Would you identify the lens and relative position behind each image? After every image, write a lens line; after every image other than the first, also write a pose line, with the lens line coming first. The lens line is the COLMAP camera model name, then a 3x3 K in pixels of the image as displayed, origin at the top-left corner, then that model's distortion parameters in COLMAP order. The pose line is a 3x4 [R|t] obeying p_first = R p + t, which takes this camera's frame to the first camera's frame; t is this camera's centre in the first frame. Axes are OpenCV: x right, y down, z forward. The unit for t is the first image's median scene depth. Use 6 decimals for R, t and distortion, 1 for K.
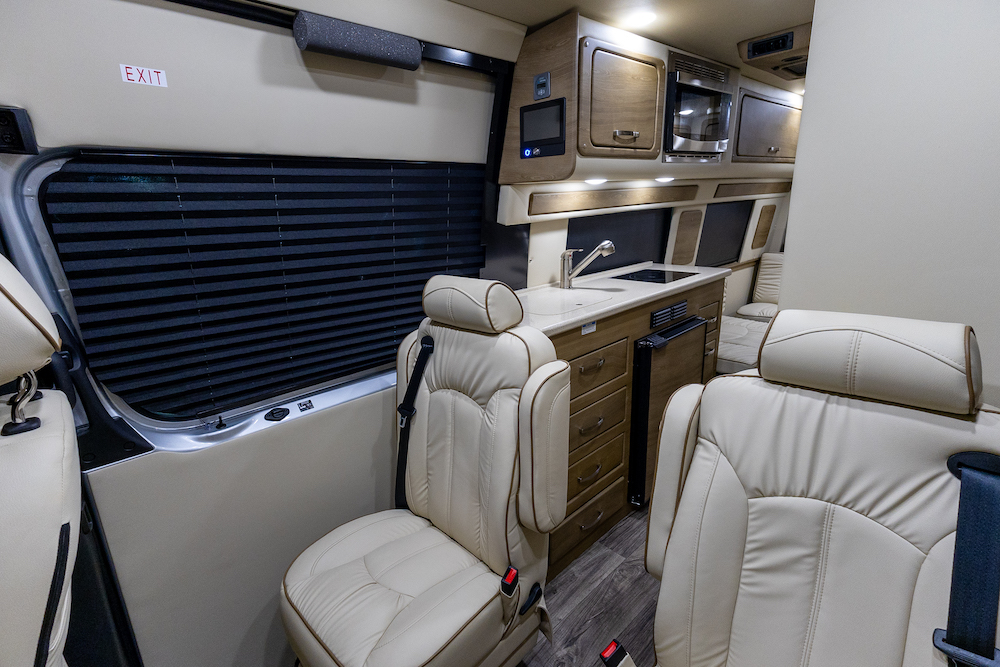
lens RADIAL K [[457.8, 0, 497.0], [0, 457.8, 334.7], [0, 0, 1]] dist [0.015353, -0.000577]
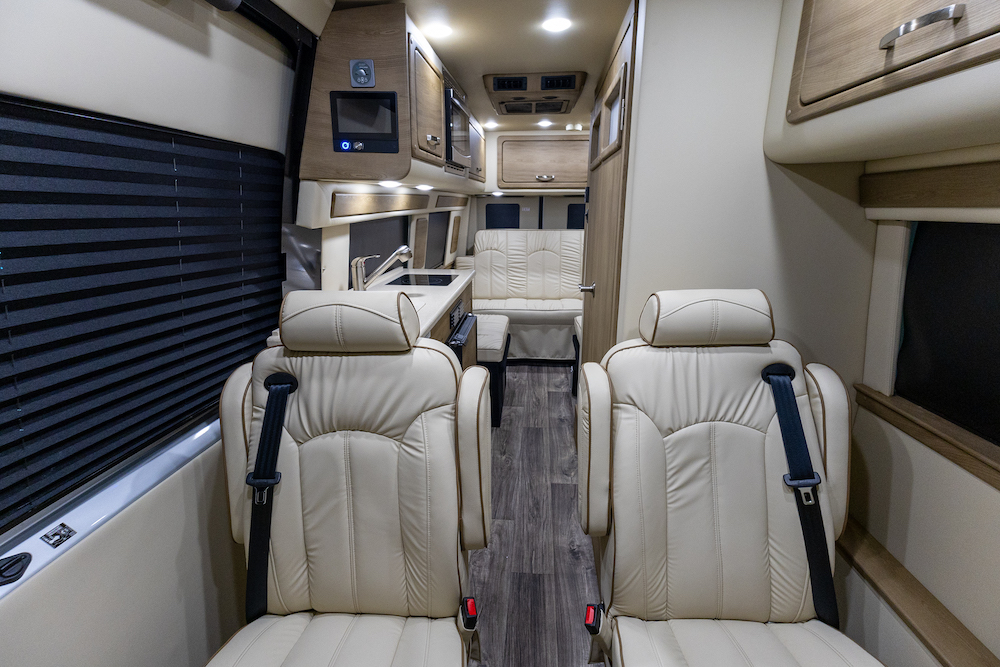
lens RADIAL K [[457.8, 0, 497.0], [0, 457.8, 334.7], [0, 0, 1]] dist [0.015353, -0.000577]
pose [[0.739437, -0.140787, 0.658340, -0.321906], [0.152753, 0.987471, 0.039602, -0.029165], [-0.655667, 0.071280, 0.751678, 0.165152]]
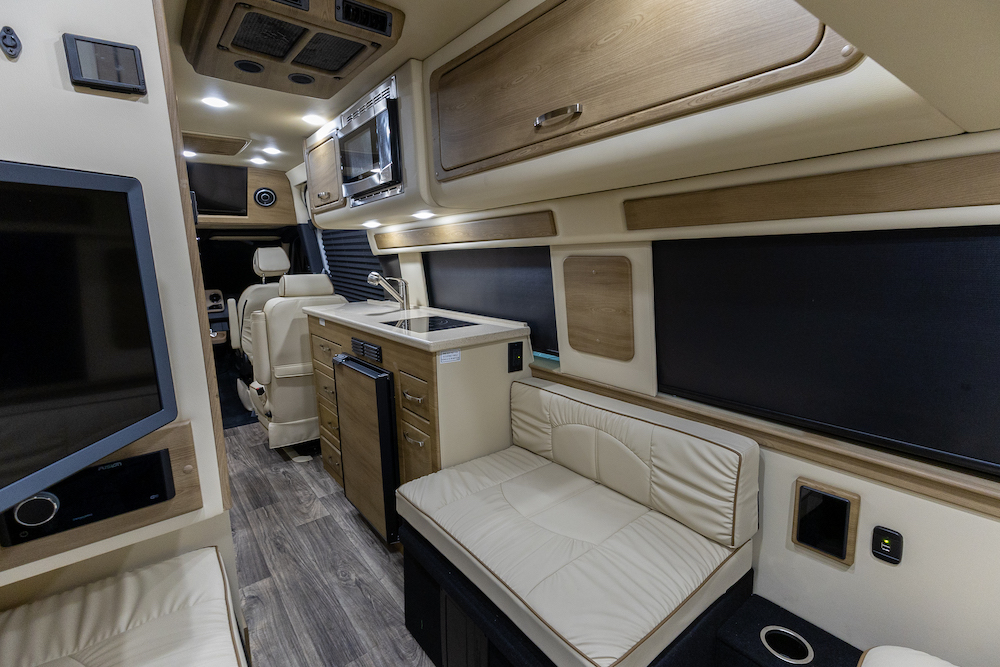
lens RADIAL K [[457.8, 0, 497.0], [0, 457.8, 334.7], [0, 0, 1]] dist [0.015353, -0.000577]
pose [[-0.086171, 0.215855, -0.972616, 1.621152], [-0.255956, 0.938682, 0.231001, -0.467717], [0.962840, 0.268853, -0.025637, 1.572022]]
